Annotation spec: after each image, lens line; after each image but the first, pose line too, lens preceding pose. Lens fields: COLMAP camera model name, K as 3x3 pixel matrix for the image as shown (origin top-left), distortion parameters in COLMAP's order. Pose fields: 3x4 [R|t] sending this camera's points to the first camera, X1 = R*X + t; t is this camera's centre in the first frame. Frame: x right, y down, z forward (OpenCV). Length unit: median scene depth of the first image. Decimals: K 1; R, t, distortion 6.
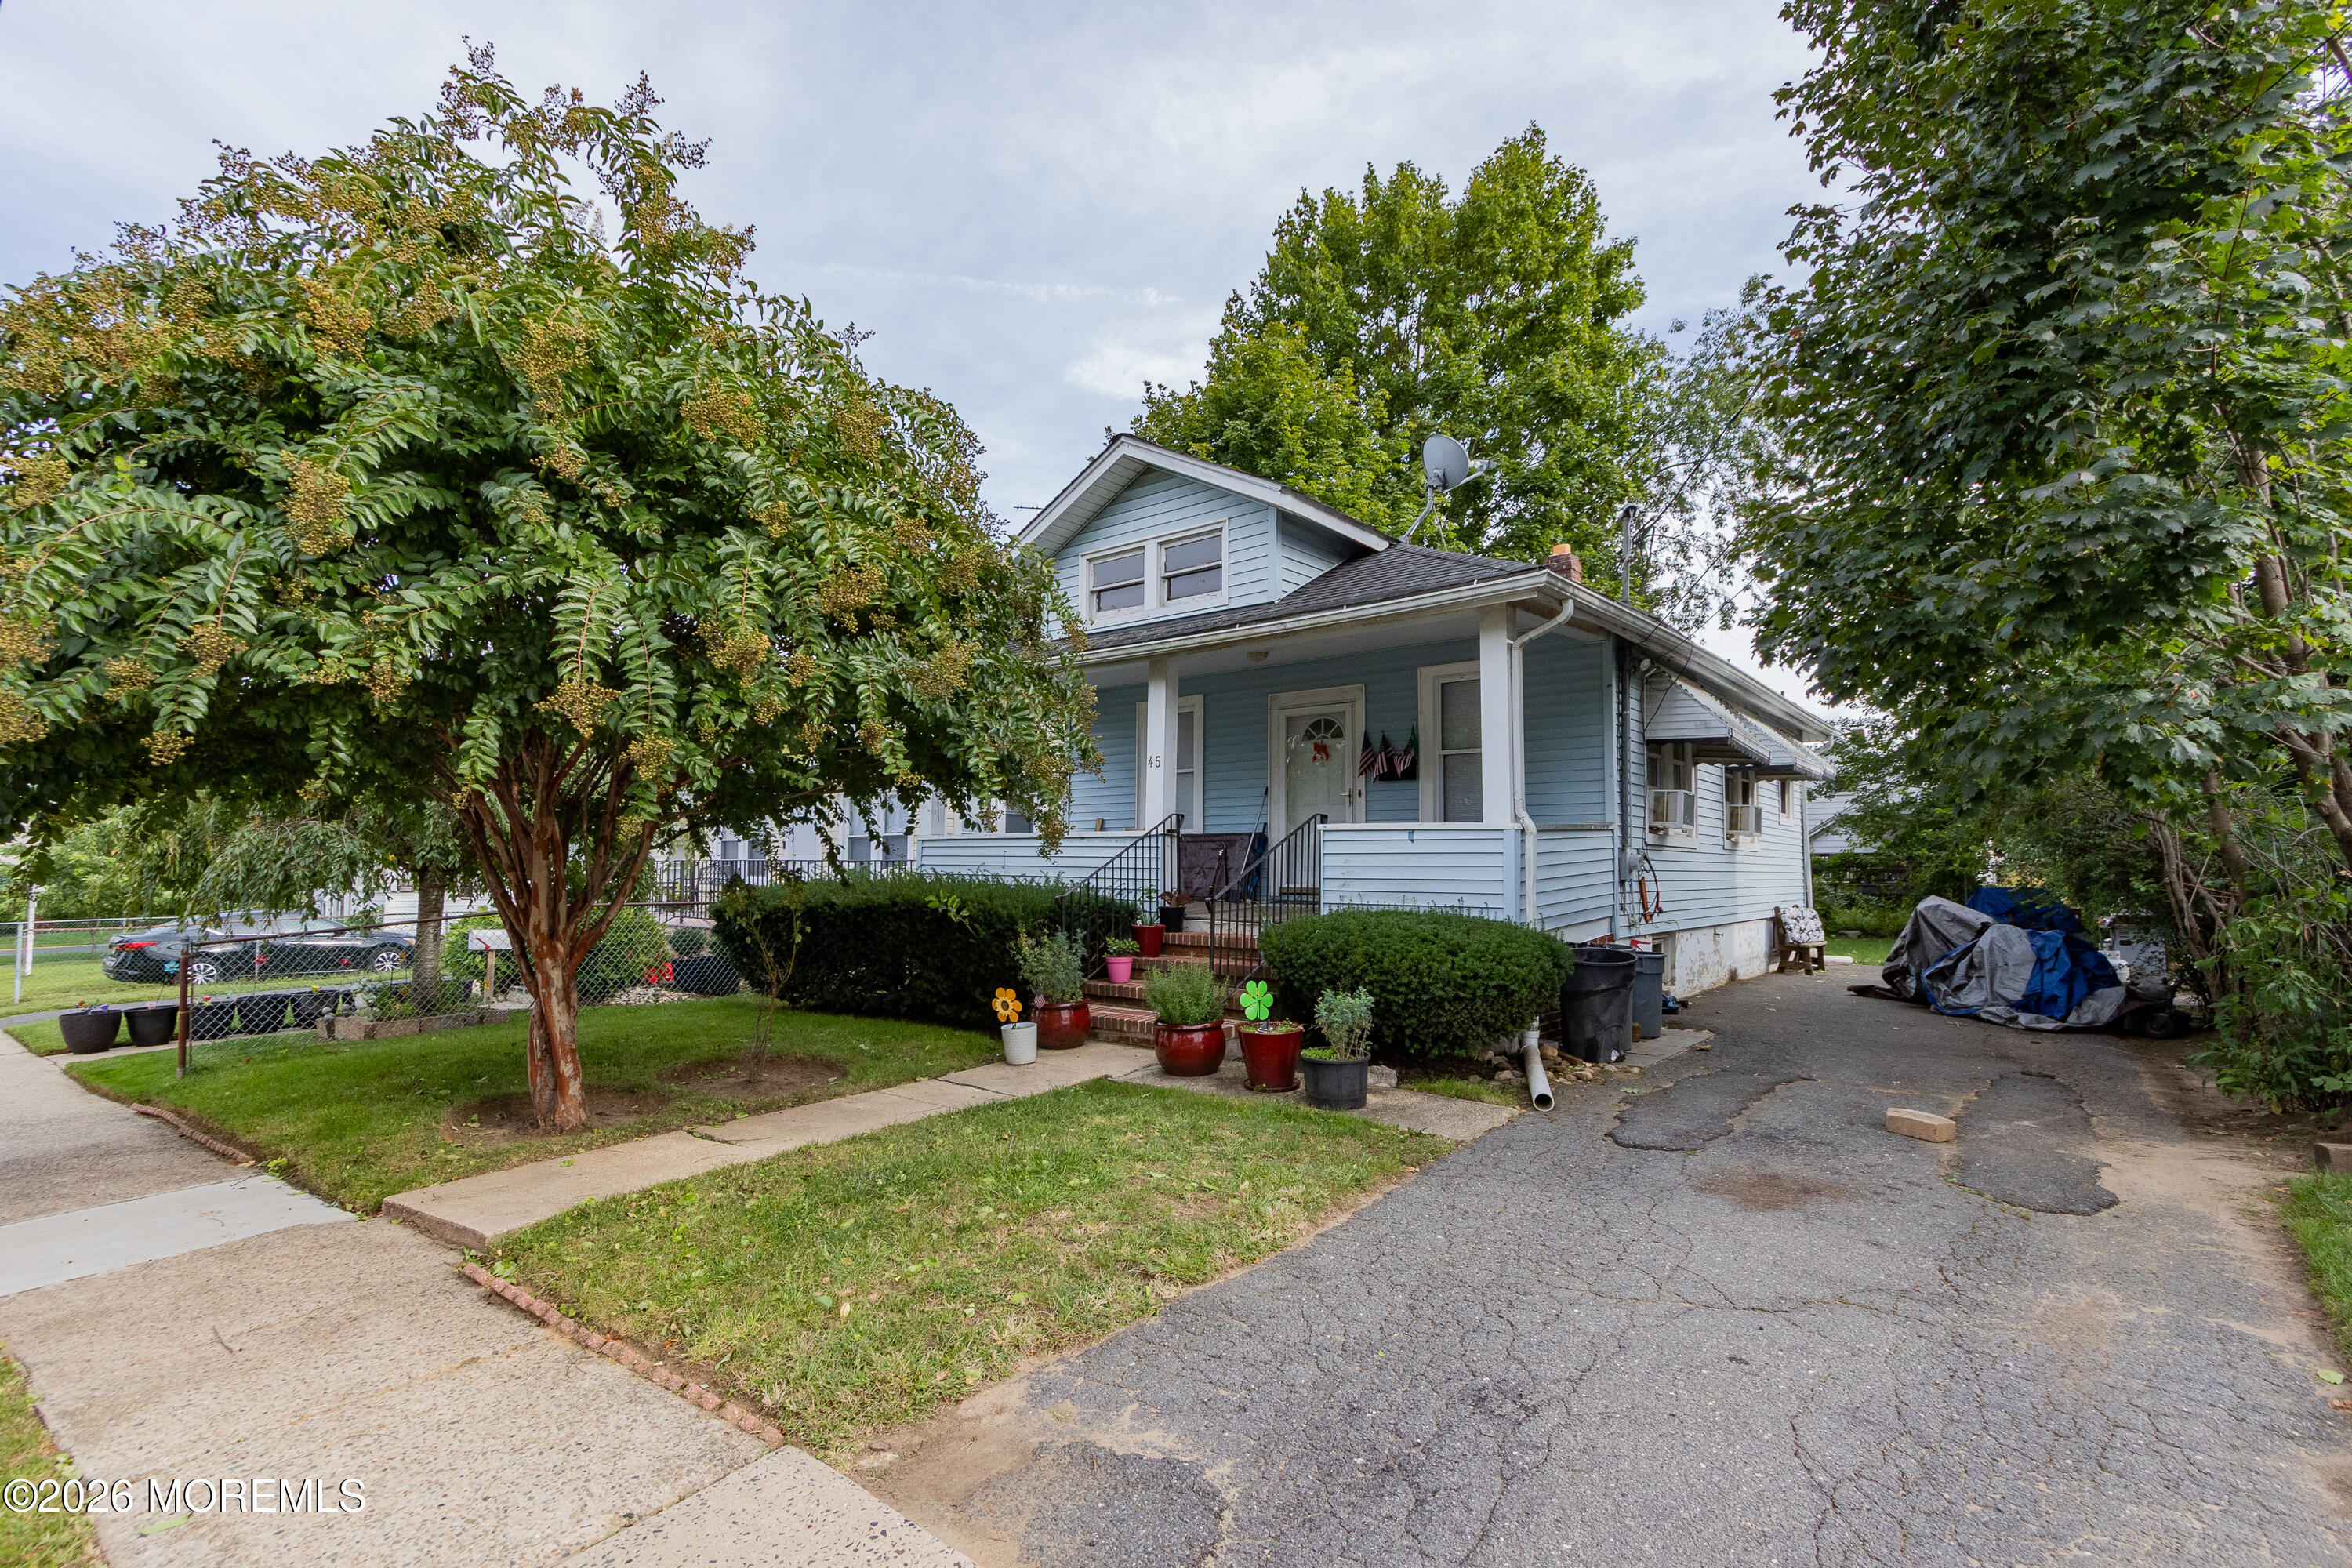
lens RADIAL K [[1082.6, 0, 1169.5], [0, 1082.6, 790.8], [0, 0, 1]] dist [0.005563, -0.003676]
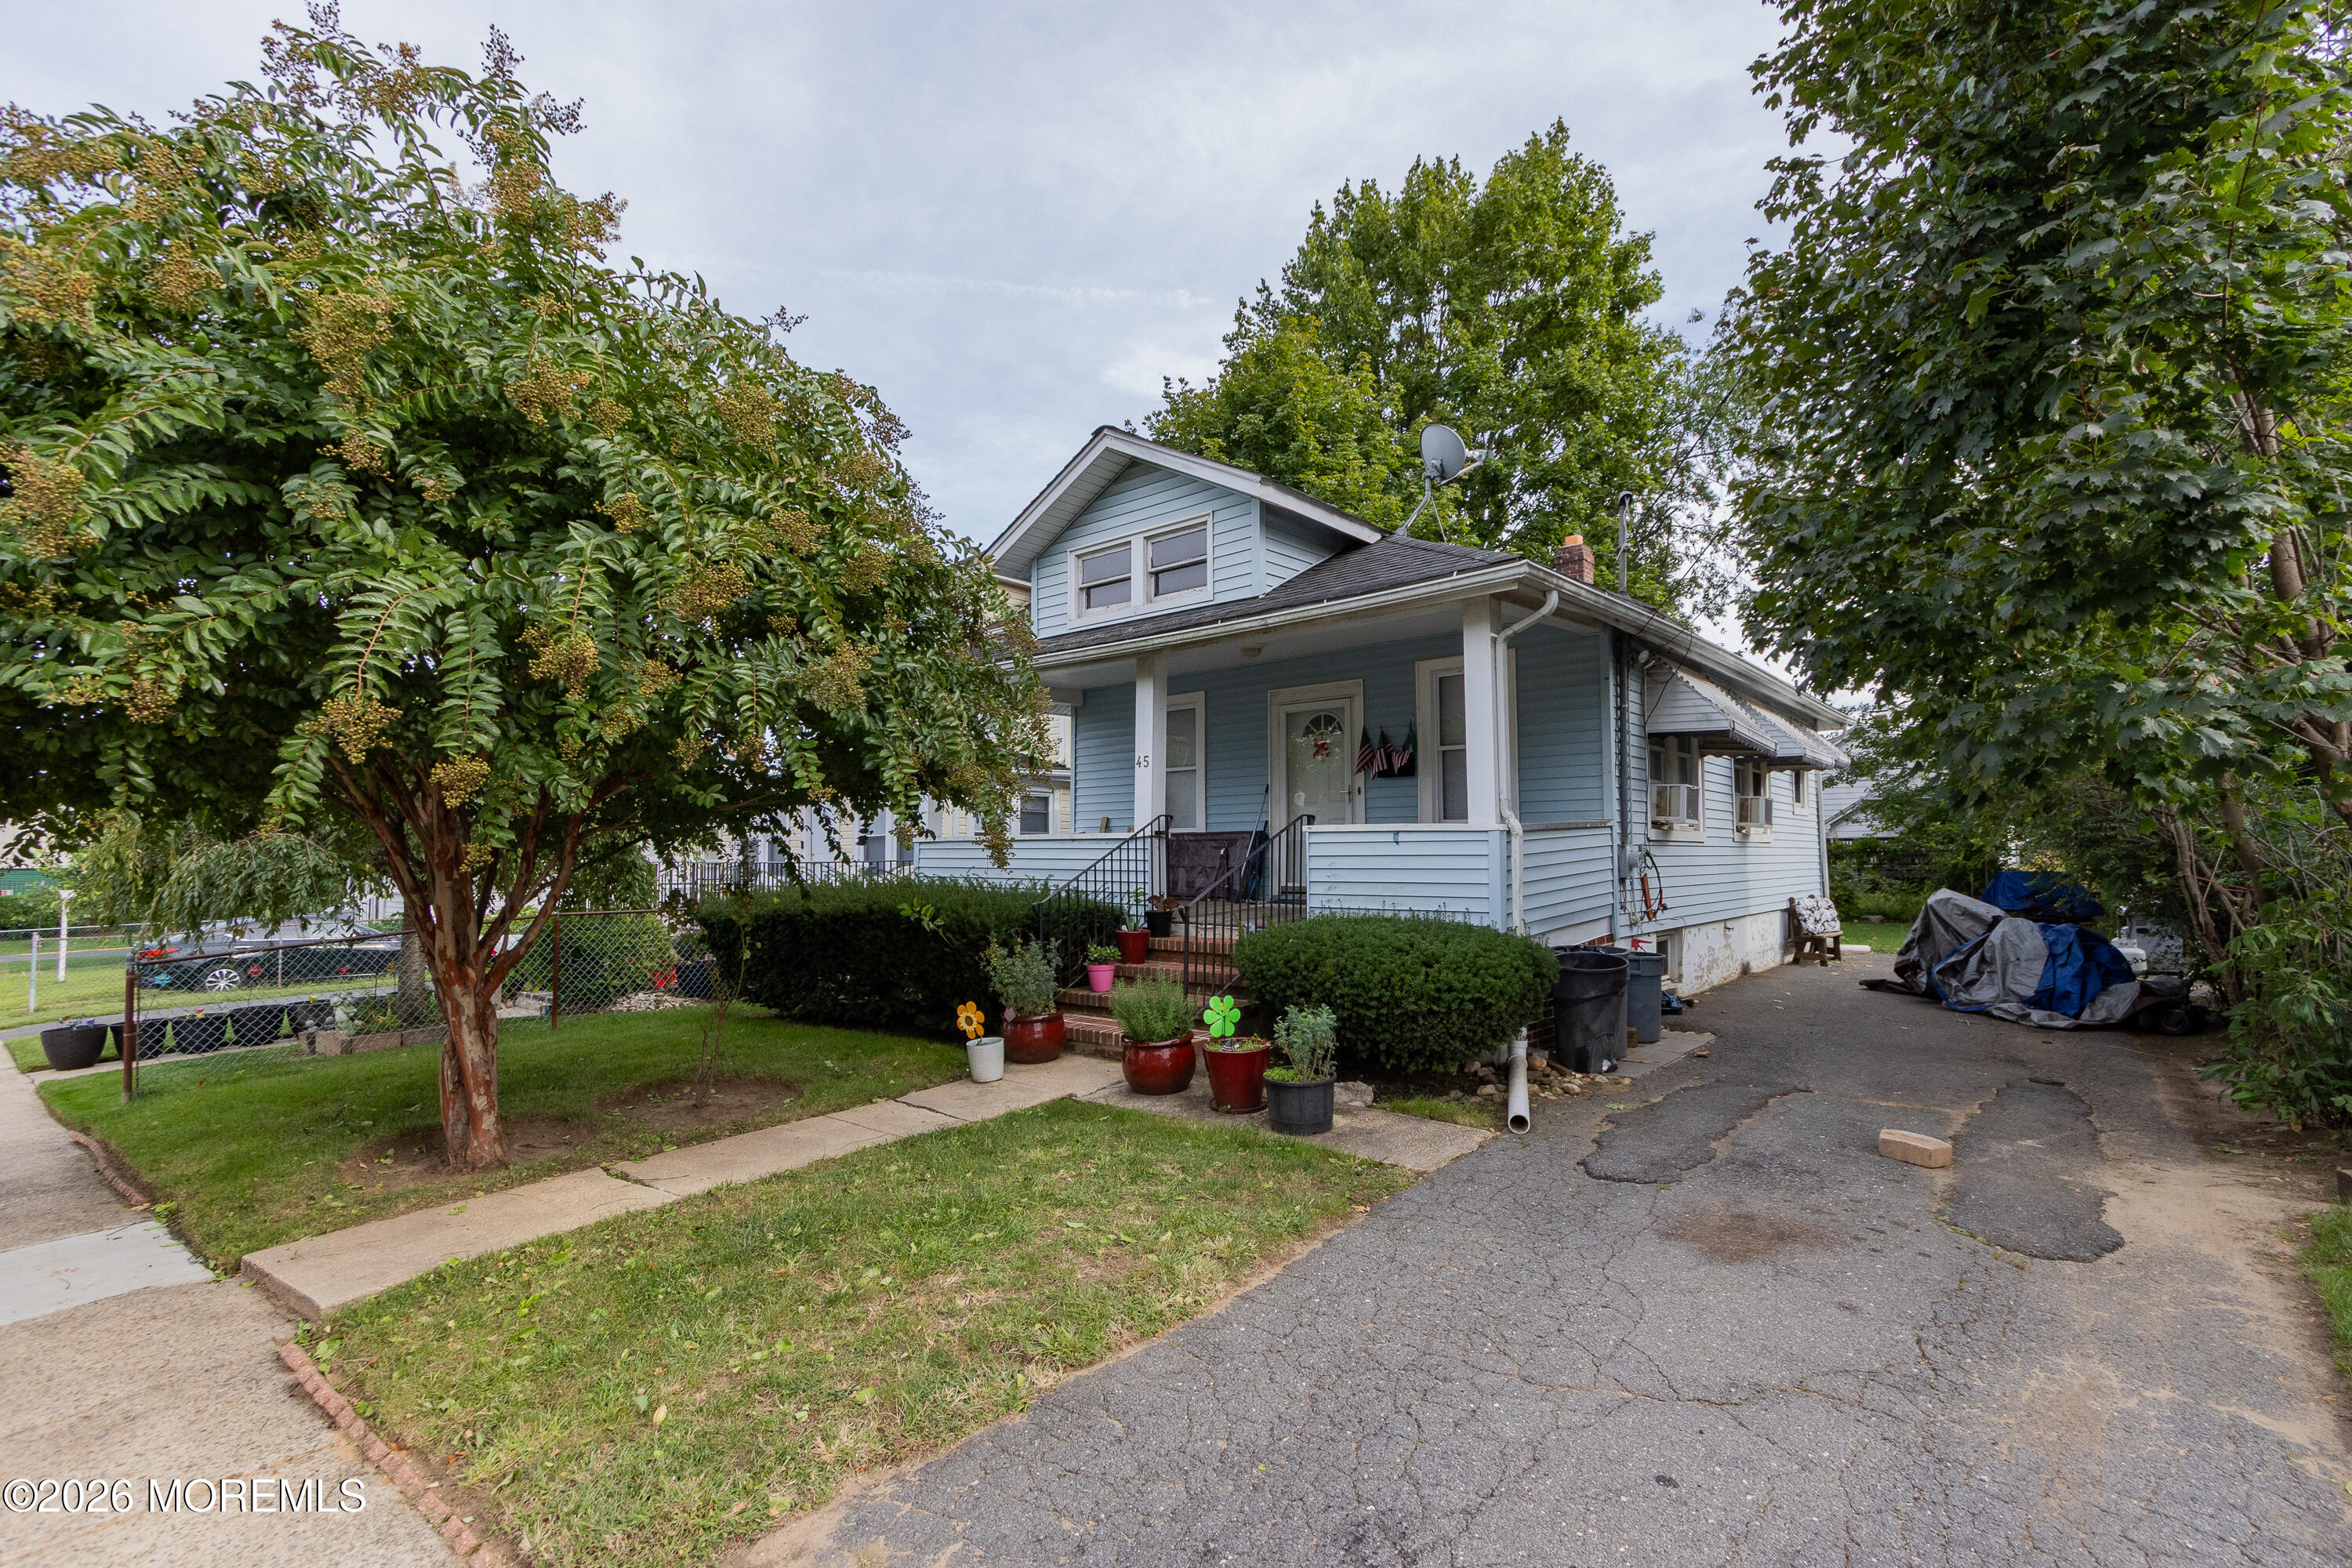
lens RADIAL K [[1082.6, 0, 1183.9], [0, 1082.6, 790.2], [0, 0, 1]] dist [0.005563, -0.003676]
pose [[0.999927, -0.011963, -0.001374, 0.075388], [0.011968, 0.999922, 0.003475, -0.013144], [0.001332, -0.003491, 0.999993, 0.073161]]
